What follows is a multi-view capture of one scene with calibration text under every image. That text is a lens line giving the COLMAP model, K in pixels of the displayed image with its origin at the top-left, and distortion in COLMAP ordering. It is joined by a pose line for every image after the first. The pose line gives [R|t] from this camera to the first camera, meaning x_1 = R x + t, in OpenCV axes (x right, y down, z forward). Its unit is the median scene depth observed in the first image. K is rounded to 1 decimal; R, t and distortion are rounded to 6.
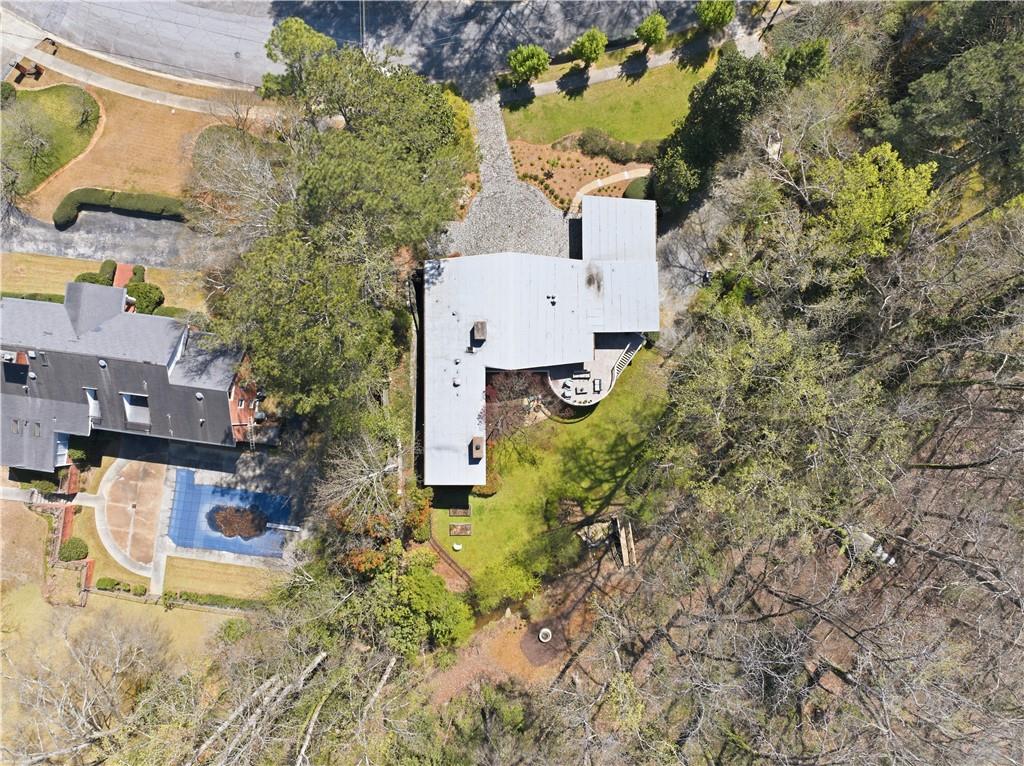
lens RADIAL K [[717.3, 0, 512.0], [0, 717.3, 383.0], [0, 0, 1]] dist [-0.027621, 0.001747]
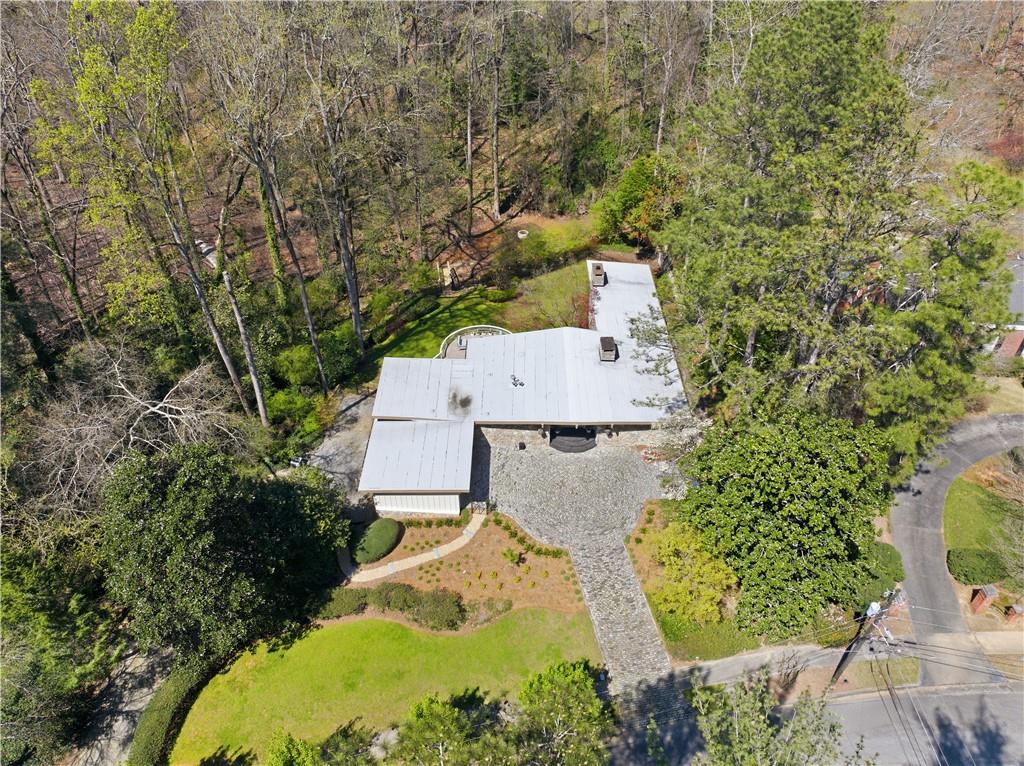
lens RADIAL K [[717.3, 0, 512.0], [0, 717.3, 383.0], [0, 0, 1]] dist [-0.027621, 0.001747]
pose [[-0.999694, 0.007371, 0.023604, 0.040989], [0.014412, -0.601959, 0.798397, -0.699914], [0.020094, 0.798493, 0.601669, 0.513974]]
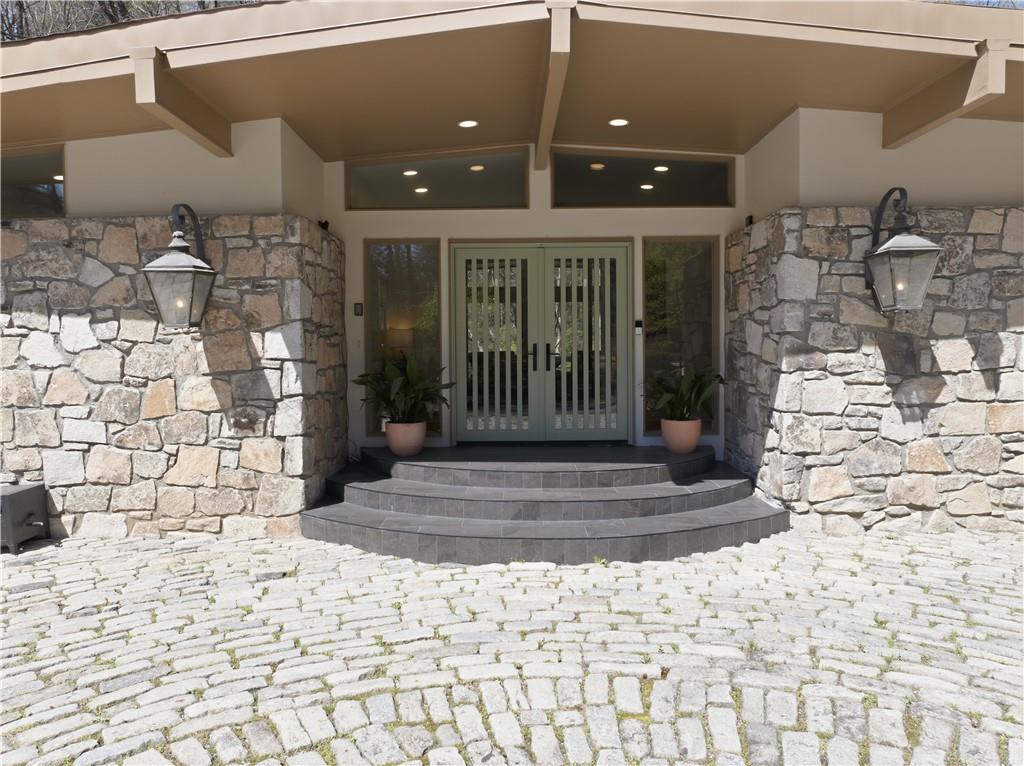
lens RADIAL K [[721.7, 0, 512.0], [0, 721.7, 383.0], [0, 0, 1]] dist [-0.020634, -0.030947]
pose [[-0.999725, 0.019307, 0.013303, -0.001091], [0.013393, 0.004546, 0.999900, -0.228538], [0.019245, 0.999803, -0.004804, 0.988523]]
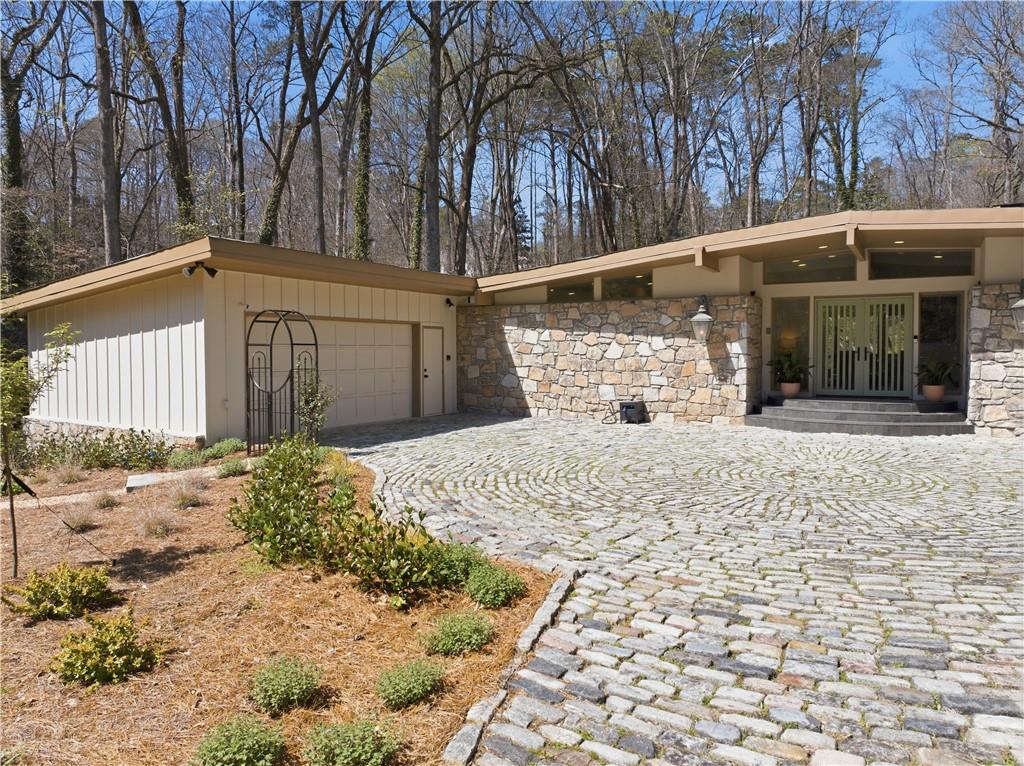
lens RADIAL K [[721.7, 0, 512.0], [0, 721.7, 383.0], [0, 0, 1]] dist [-0.020634, -0.030947]
pose [[-0.861508, -0.005981, 0.507708, -0.019370], [0.507654, 0.008609, 0.861518, -0.338119], [-0.009524, 0.999945, -0.004380, 0.993910]]
